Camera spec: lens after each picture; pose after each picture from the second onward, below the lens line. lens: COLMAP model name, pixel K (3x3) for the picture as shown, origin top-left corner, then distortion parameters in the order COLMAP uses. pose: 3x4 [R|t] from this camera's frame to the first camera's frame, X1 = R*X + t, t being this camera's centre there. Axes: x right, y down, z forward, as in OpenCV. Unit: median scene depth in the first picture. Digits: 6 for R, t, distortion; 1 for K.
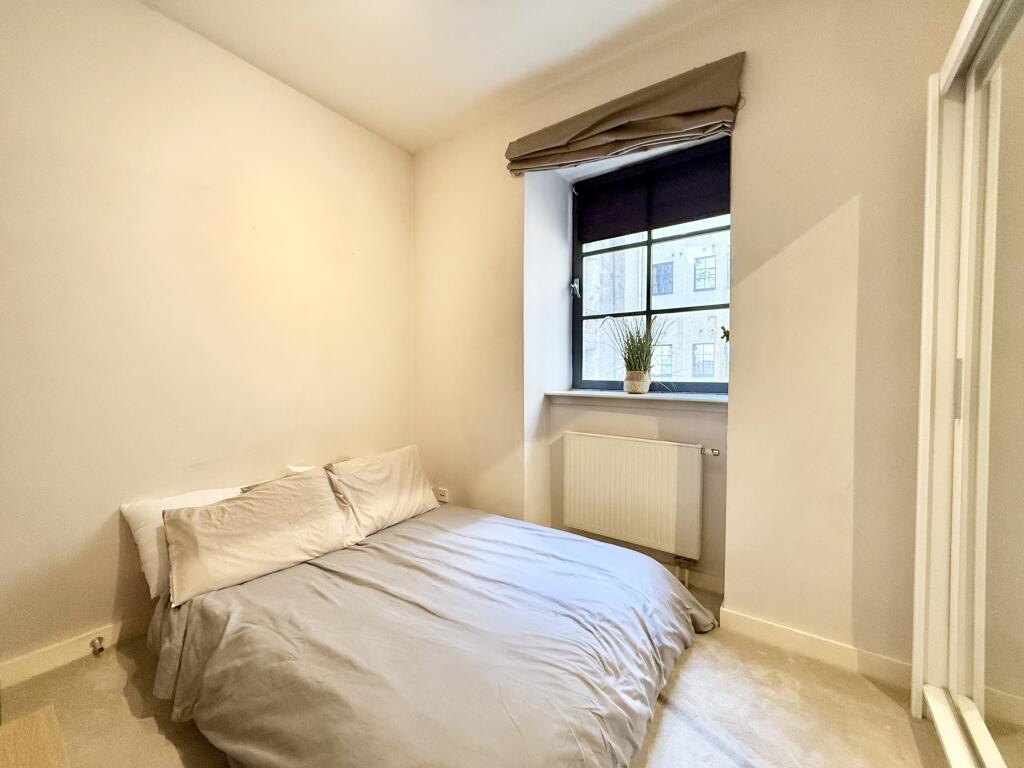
lens RADIAL K [[408.5, 0, 508.4], [0, 408.5, 383.0], [0, 0, 1]] dist [0.000090, 0.000024]
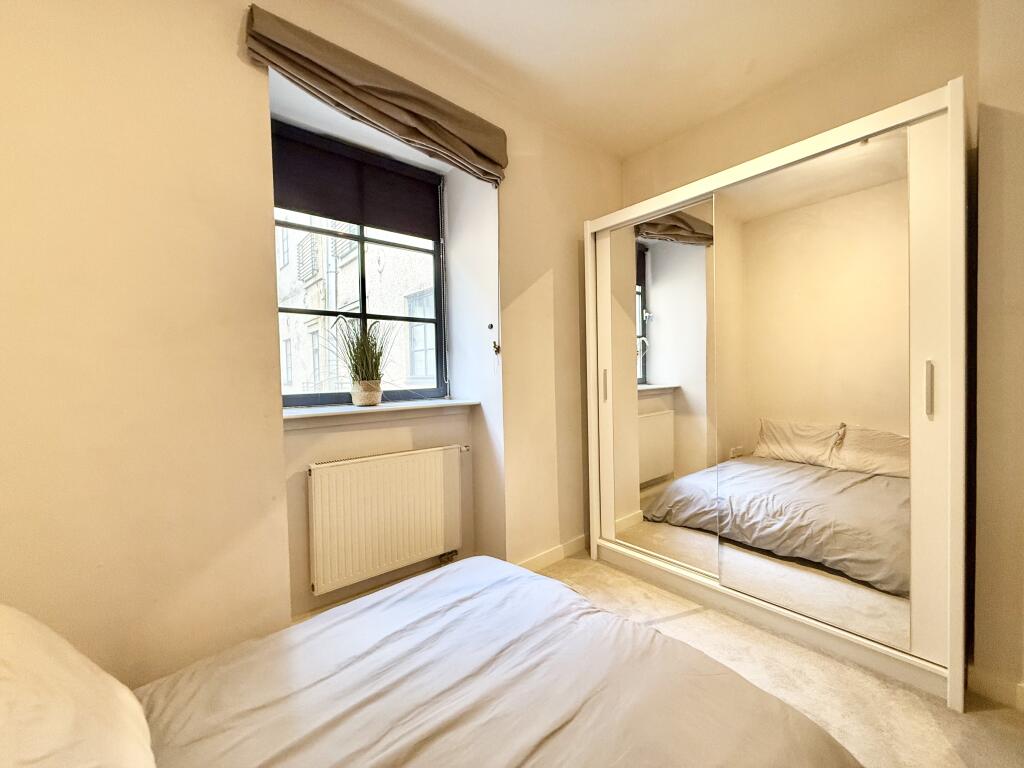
lens RADIAL K [[408.5, 0, 508.4], [0, 408.5, 383.0], [0, 0, 1]] dist [0.000090, 0.000024]
pose [[0.234158, -0.031179, 0.971698, -0.569984], [0.048099, 0.998633, 0.020453, -0.032268], [-0.971008, 0.041949, 0.235338, 0.583600]]
